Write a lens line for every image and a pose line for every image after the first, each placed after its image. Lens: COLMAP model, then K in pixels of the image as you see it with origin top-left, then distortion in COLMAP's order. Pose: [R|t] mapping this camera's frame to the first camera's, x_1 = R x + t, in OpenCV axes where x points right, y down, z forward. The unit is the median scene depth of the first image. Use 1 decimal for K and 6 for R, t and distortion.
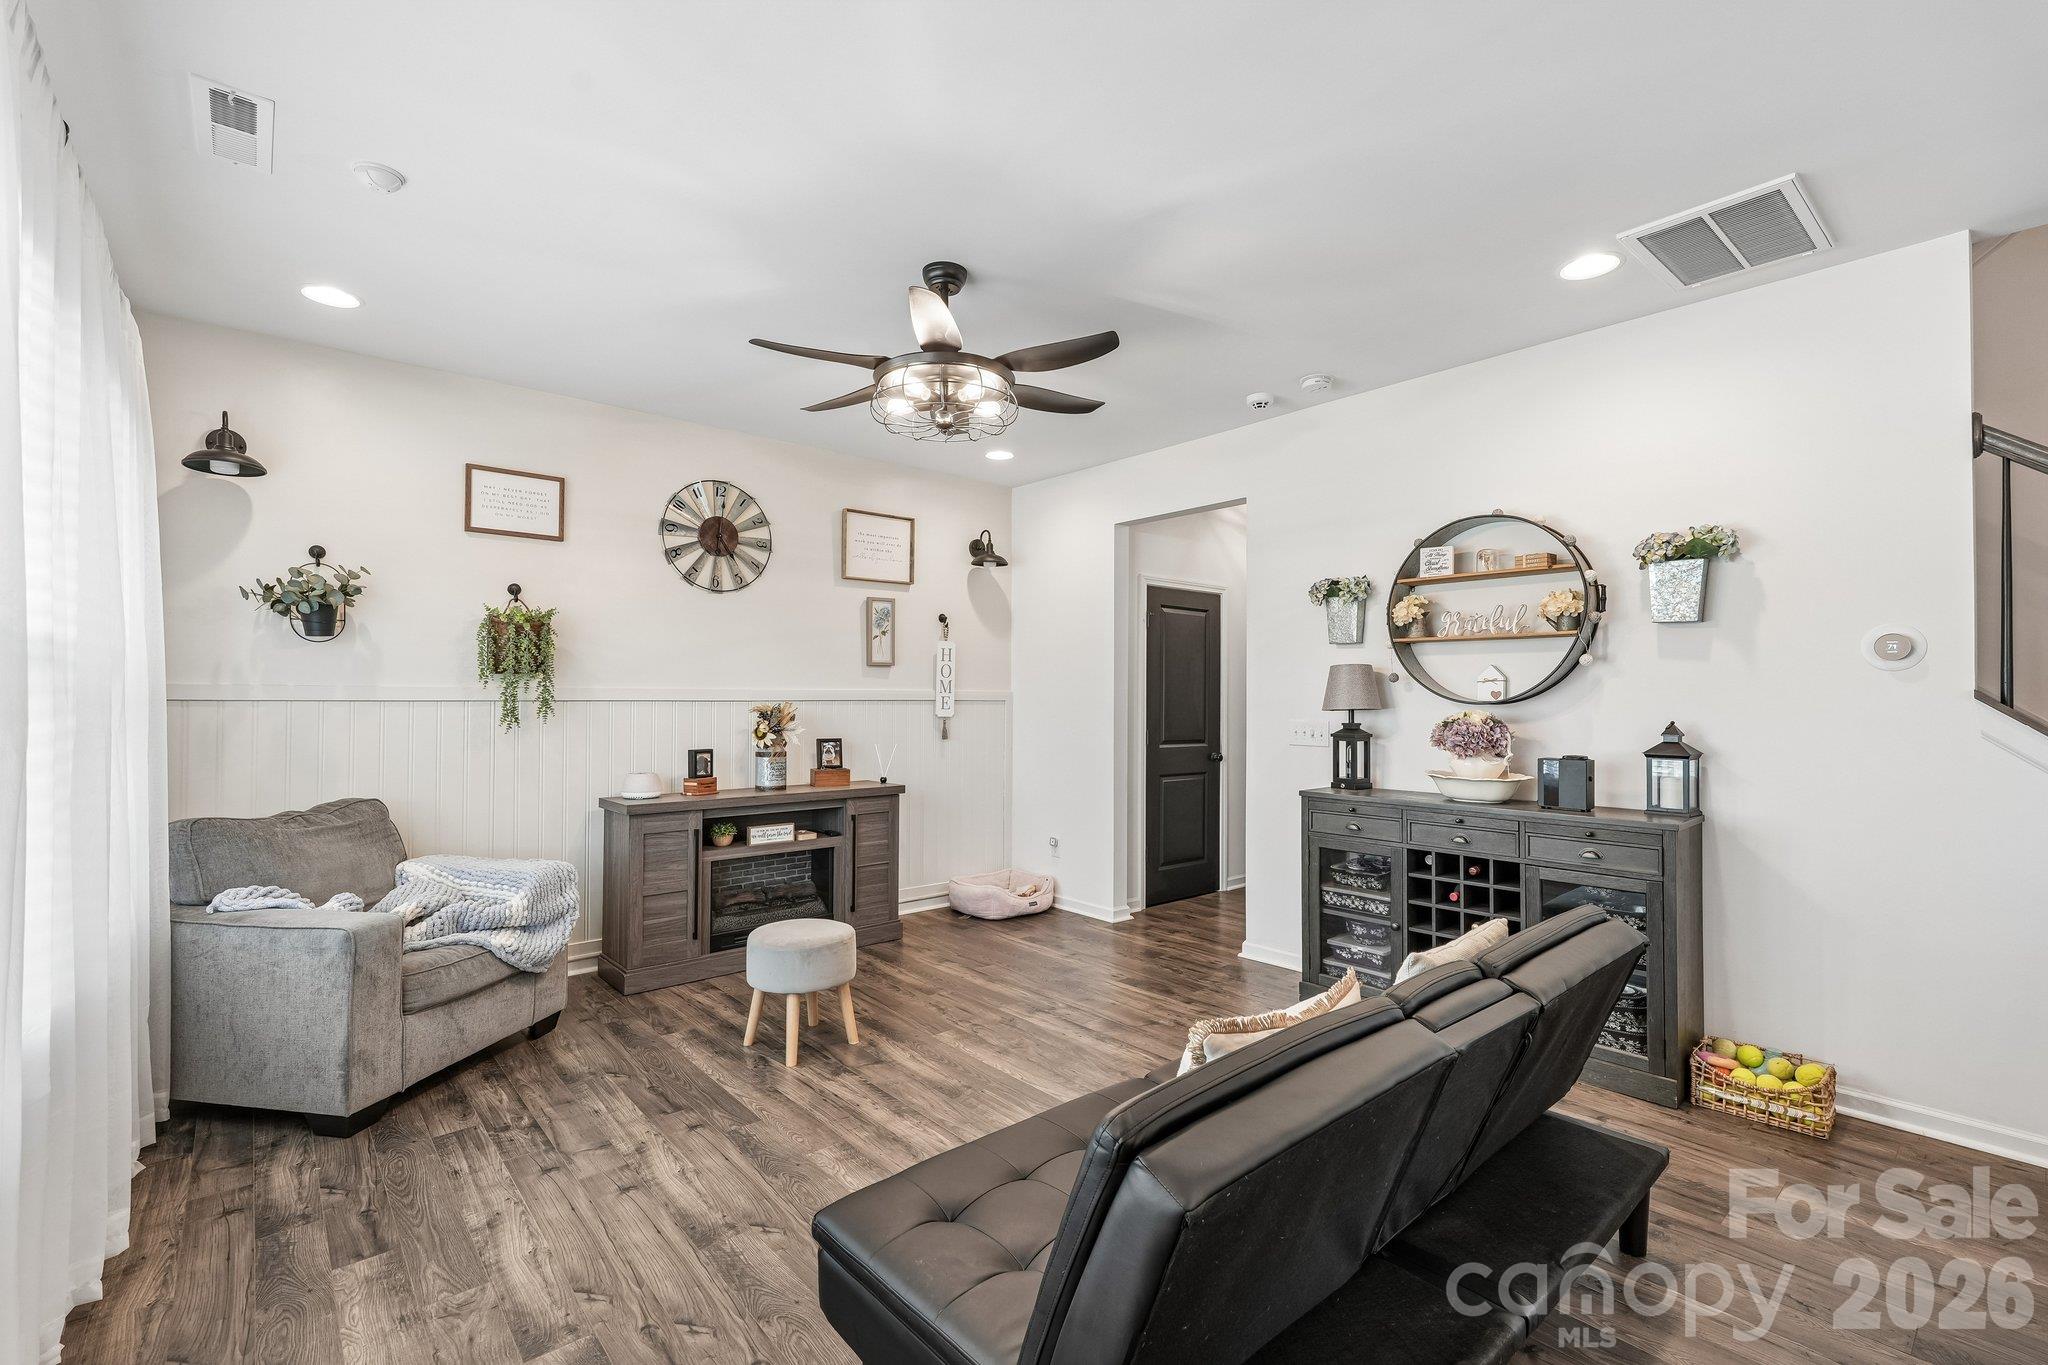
lens RADIAL K [[896.4, 0, 1023.7], [0, 896.4, 685.2], [0, 0, 1]] dist [0.001003, -0.000323]
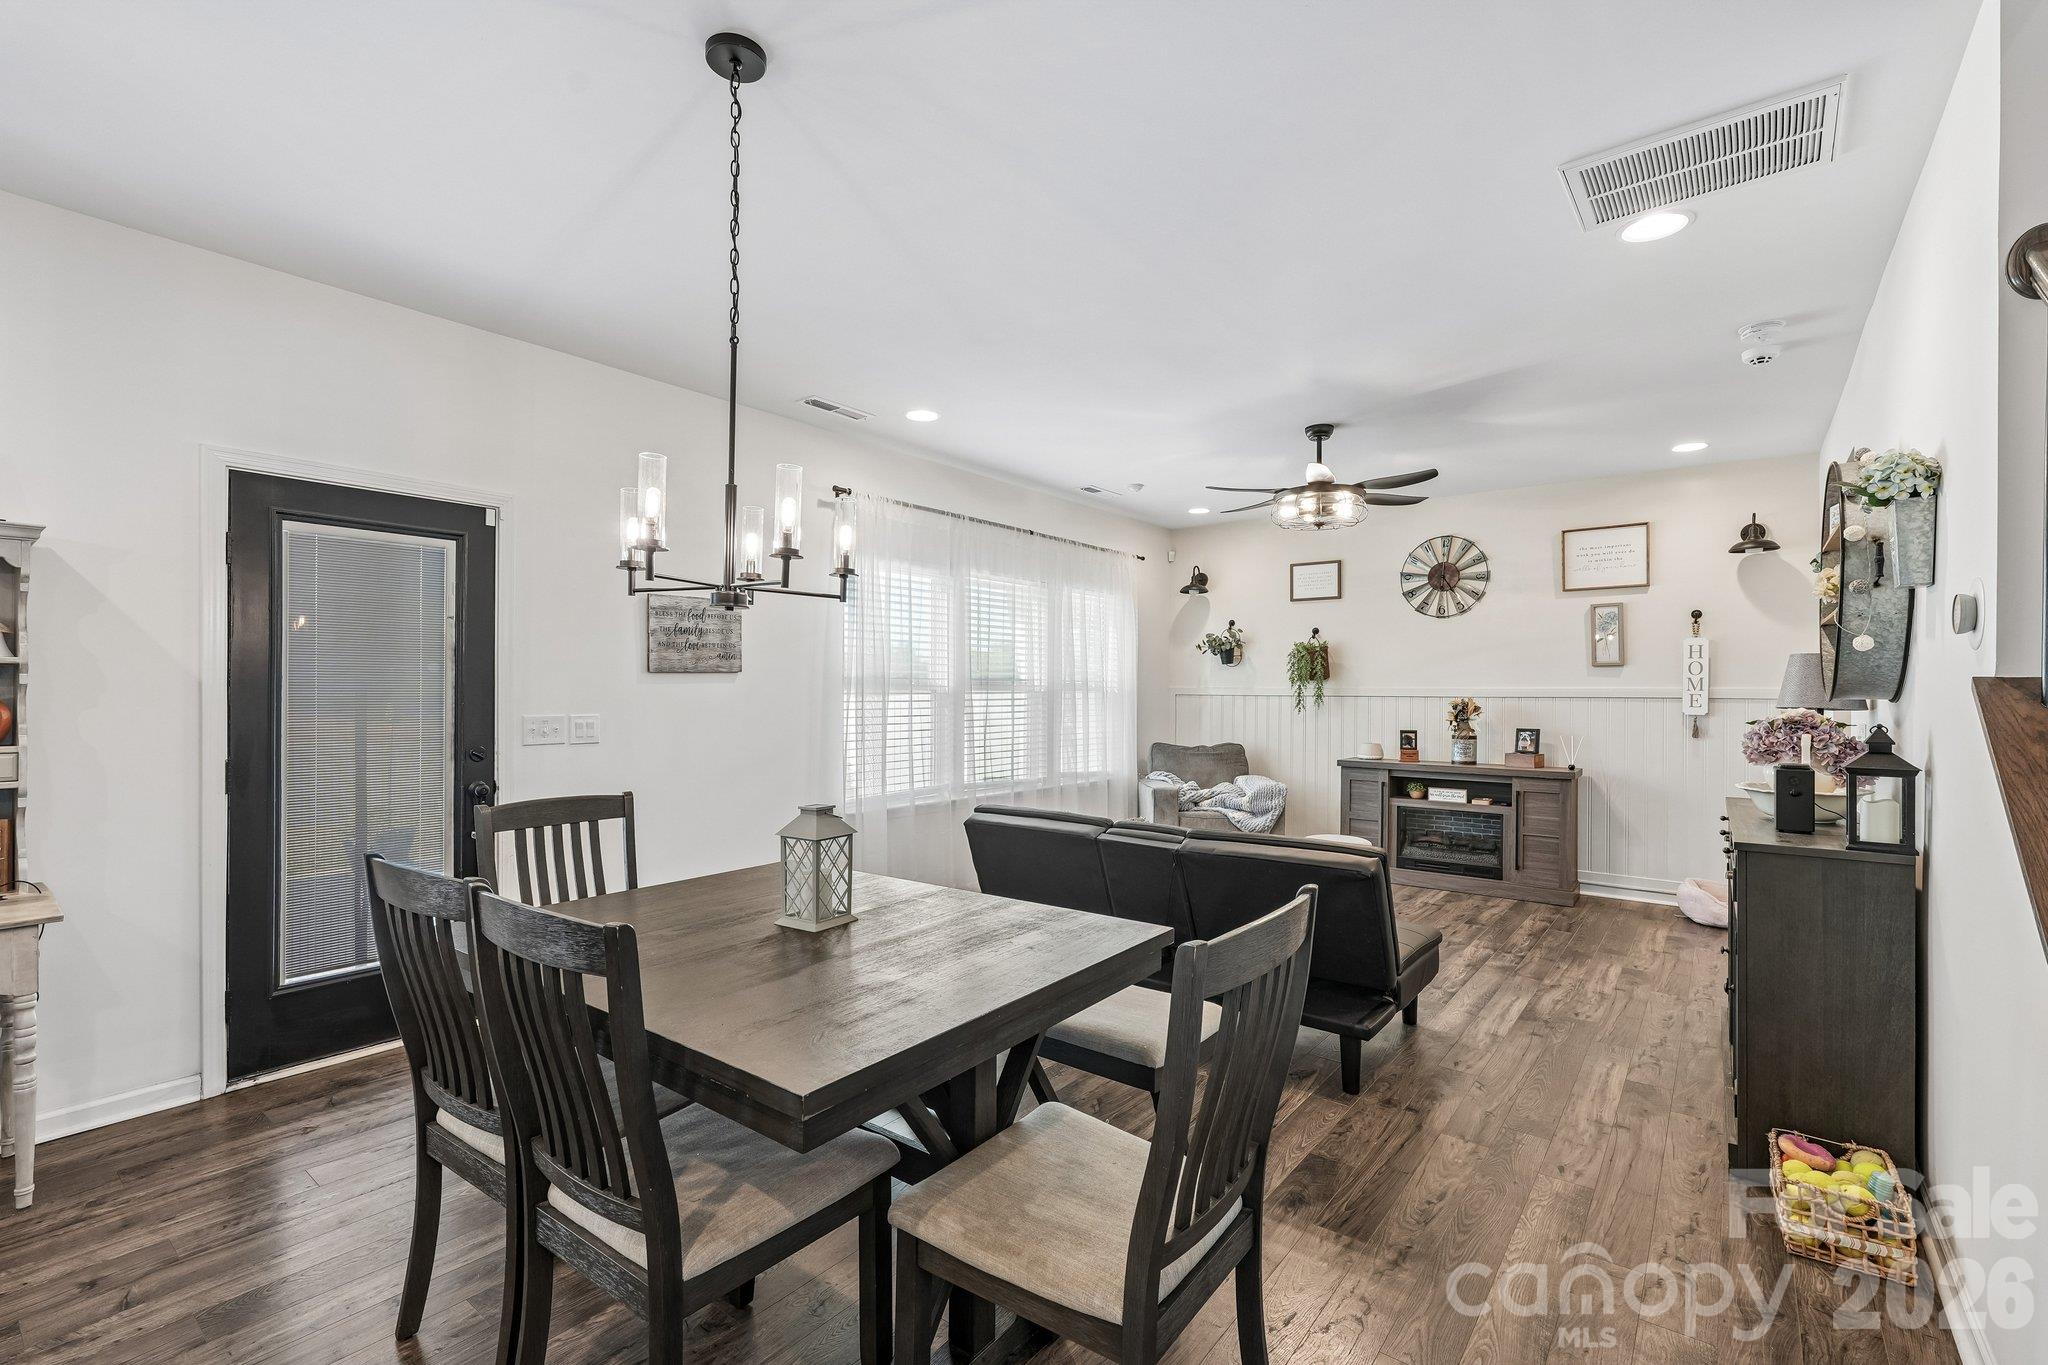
lens RADIAL K [[896.4, 0, 1027.4], [0, 896.4, 690.0], [0, 0, 1]] dist [0.001003, -0.000323]
pose [[0.192517, -0.003863, -0.981286, 1.074003], [0.009757, 0.999950, -0.002022, 0.004223], [0.981245, -0.009185, 0.192545, 0.136350]]
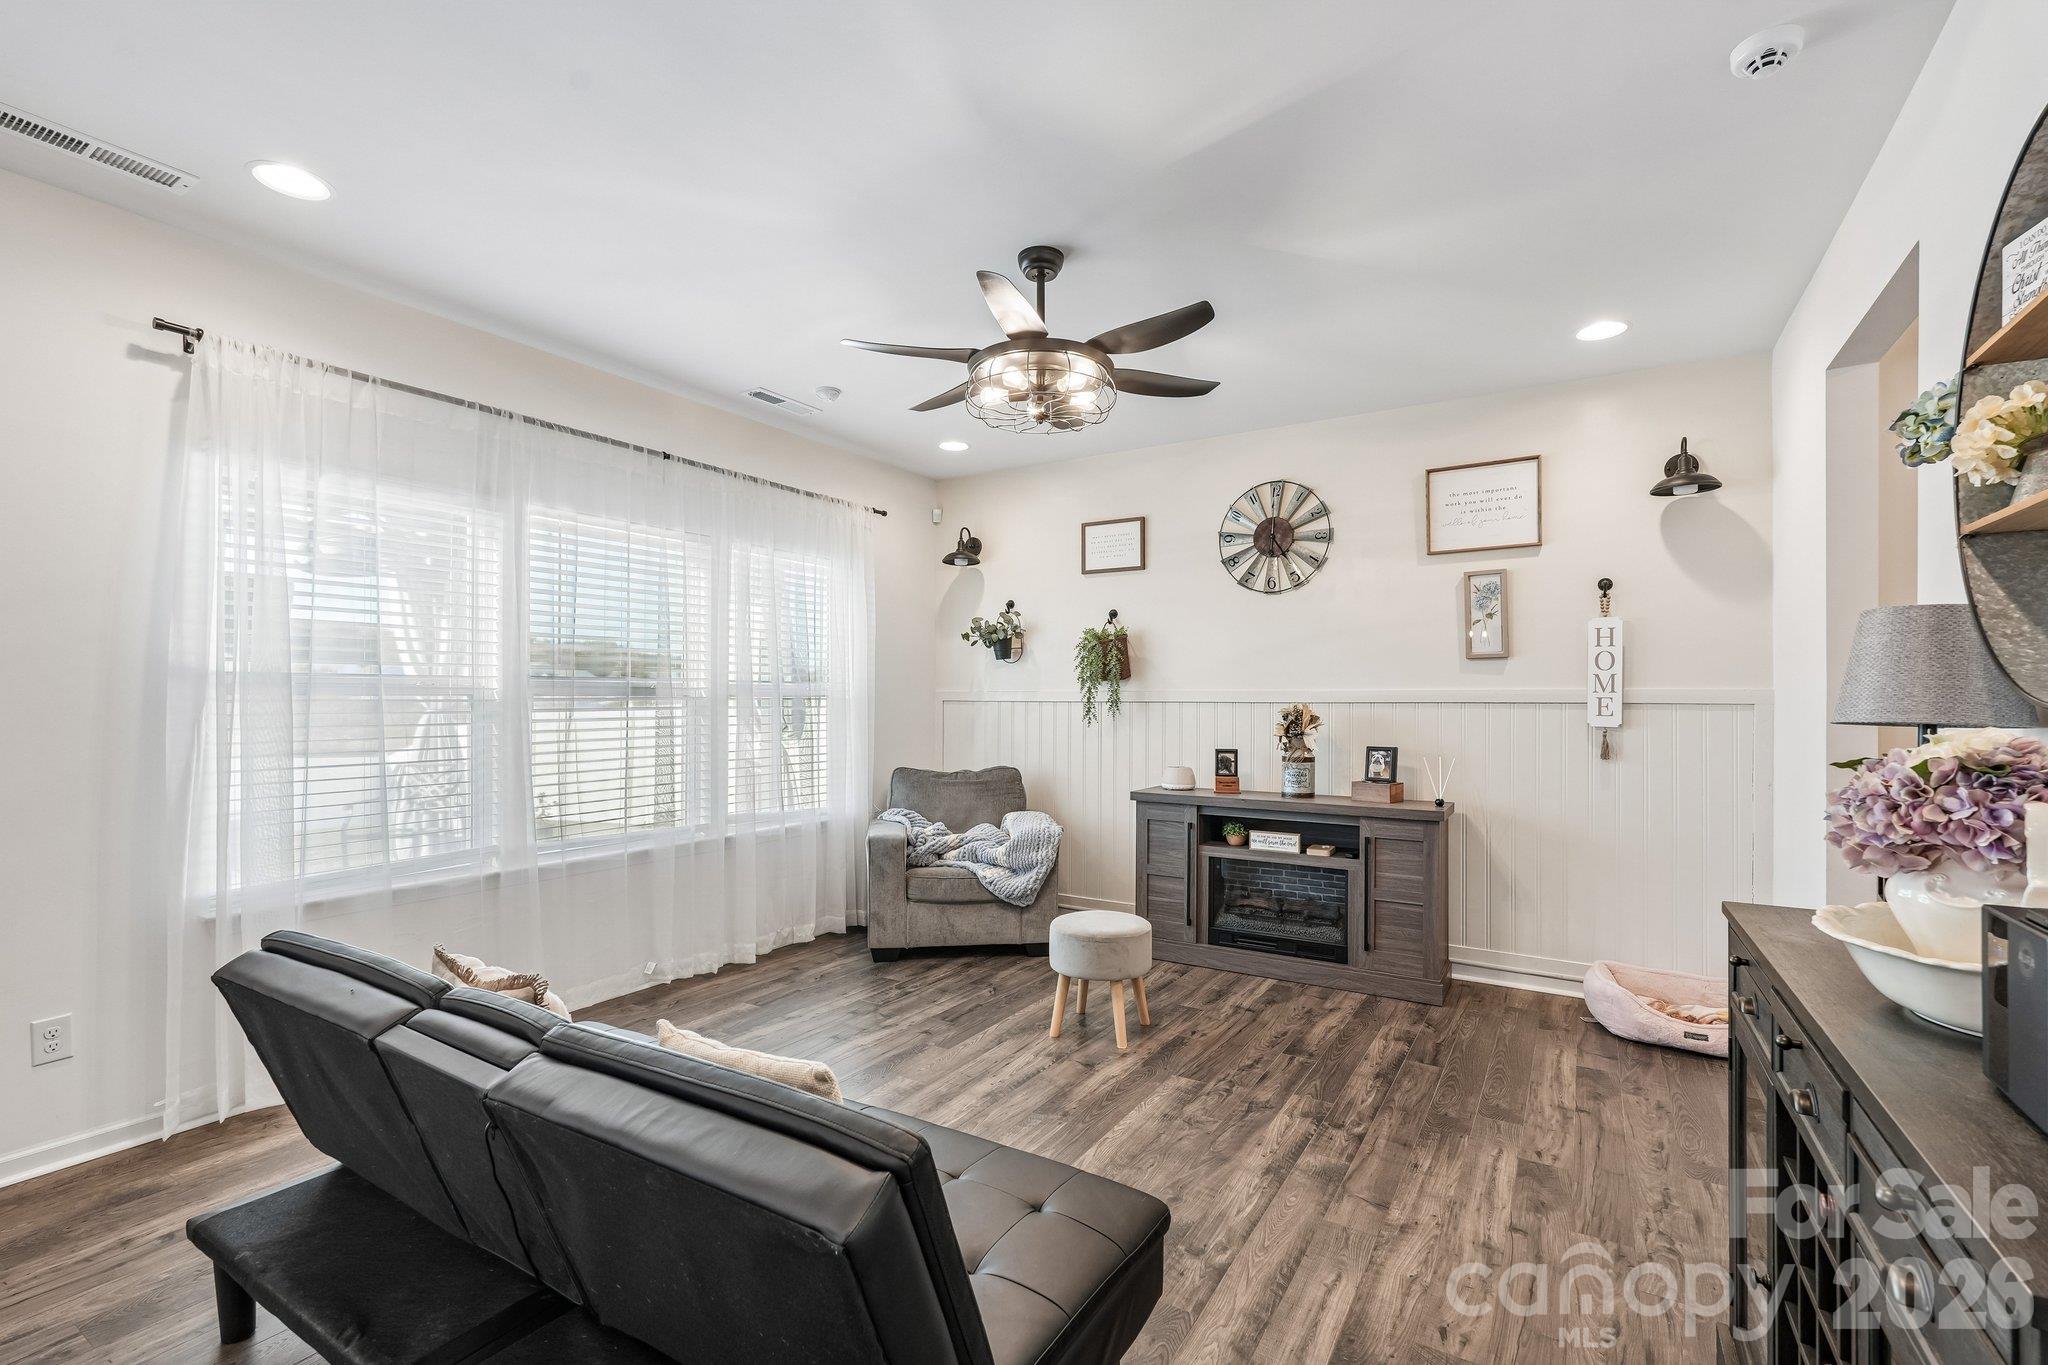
lens RADIAL K [[896.4, 0, 1028.6], [0, 896.4, 694.7], [0, 0, 1]] dist [0.001003, -0.000323]
pose [[0.299366, -0.007065, -0.954112, 0.642455], [0.012836, 0.999912, -0.003377, 0.010322], [0.954052, -0.011236, 0.299430, 0.538410]]
